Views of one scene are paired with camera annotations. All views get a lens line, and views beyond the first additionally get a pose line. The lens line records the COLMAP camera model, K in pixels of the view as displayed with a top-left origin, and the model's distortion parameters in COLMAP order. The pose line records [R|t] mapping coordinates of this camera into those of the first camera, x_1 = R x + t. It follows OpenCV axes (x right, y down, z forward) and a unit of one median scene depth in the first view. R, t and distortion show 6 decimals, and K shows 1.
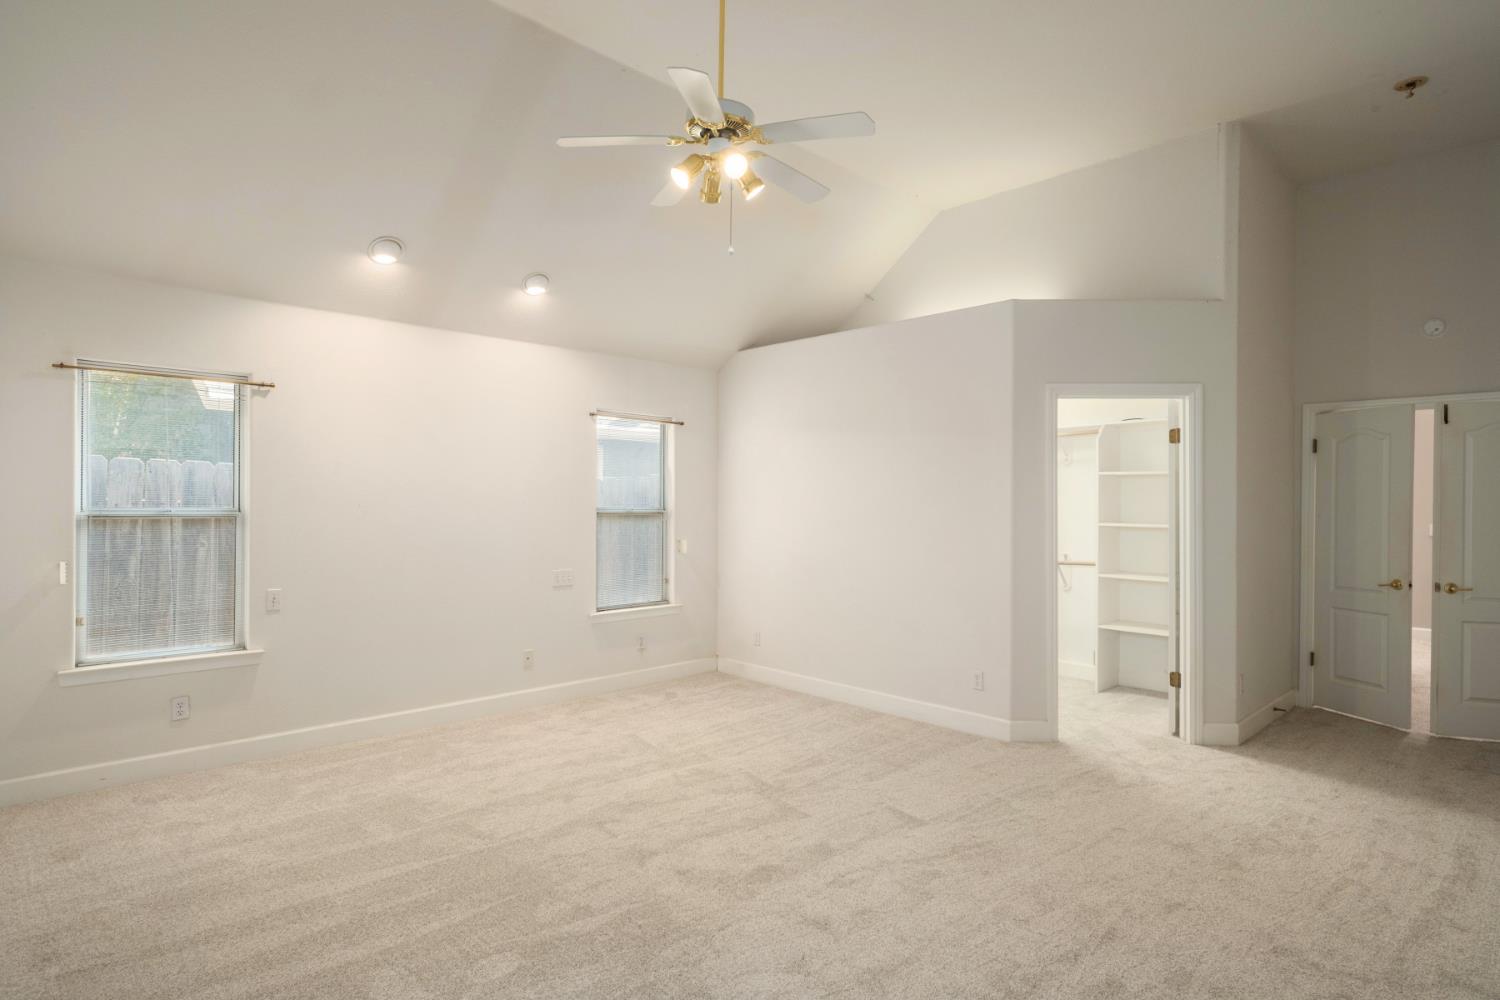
lens RADIAL K [[751.8, 0, 746.0], [0, 751.8, 513.8], [0, 0, 1]] dist [-0.001023, -0.000091]
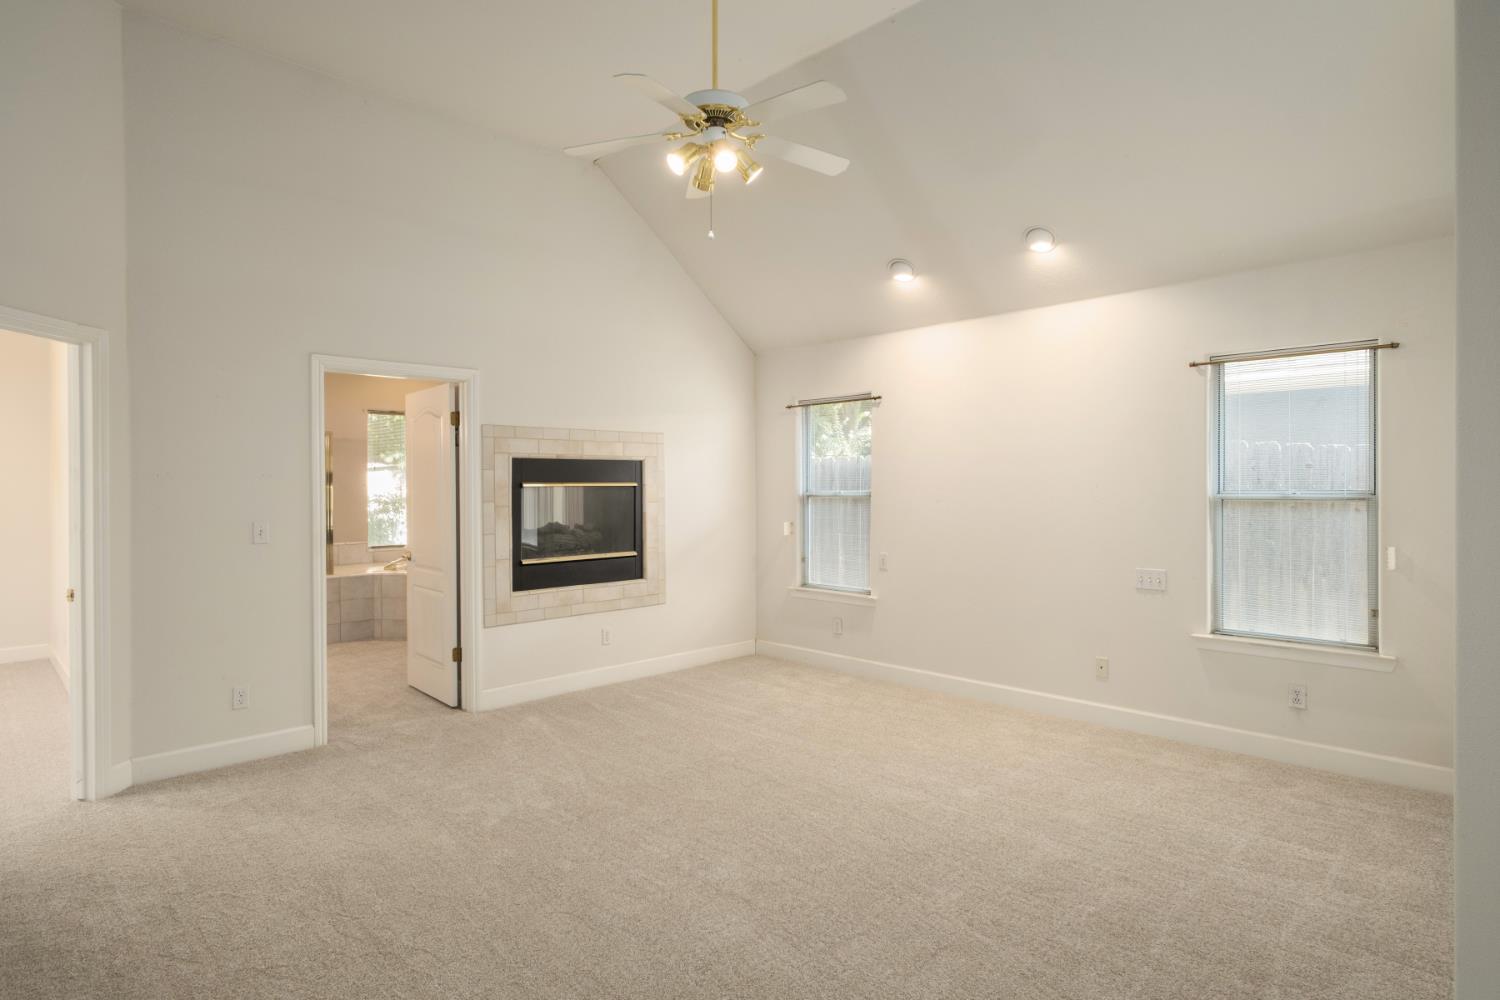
lens RADIAL K [[802.9, 0, 743.7], [0, 802.9, 519.2], [0, 0, 1]] dist [-0.001635, 0.000237]
pose [[0.033230, 0.035199, -0.998828, 0.560407], [-0.009763, 0.999343, 0.034892, -0.004025], [0.999400, 0.008592, 0.033552, 0.520540]]
